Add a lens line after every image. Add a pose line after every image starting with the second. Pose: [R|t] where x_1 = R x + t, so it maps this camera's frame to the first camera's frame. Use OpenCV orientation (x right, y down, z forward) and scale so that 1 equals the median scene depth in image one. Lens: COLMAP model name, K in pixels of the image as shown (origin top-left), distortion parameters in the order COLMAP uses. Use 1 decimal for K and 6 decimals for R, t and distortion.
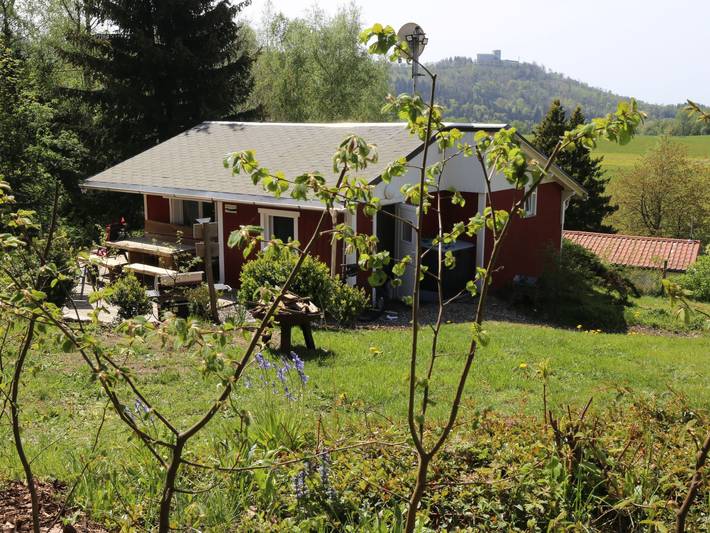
lens RADIAL K [[810.8, 0, 355.0], [0, 810.8, 266.5], [0, 0, 1]] dist [0.001289, 0.197987]
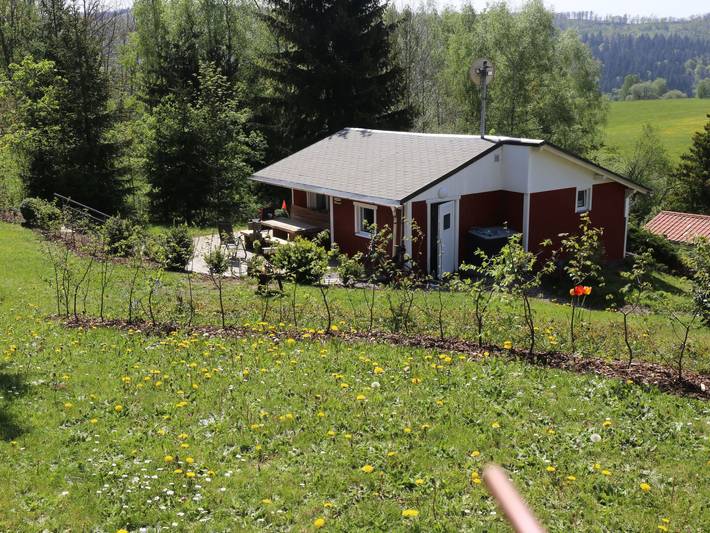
lens RADIAL K [[810.8, 0, 355.0], [0, 810.8, 266.5], [0, 0, 1]] dist [0.001289, 0.197987]
pose [[0.960246, 0.046981, -0.275173, 0.199770], [-0.035831, 0.998326, 0.045409, -0.016967], [0.276846, -0.033744, 0.960322, -0.253973]]
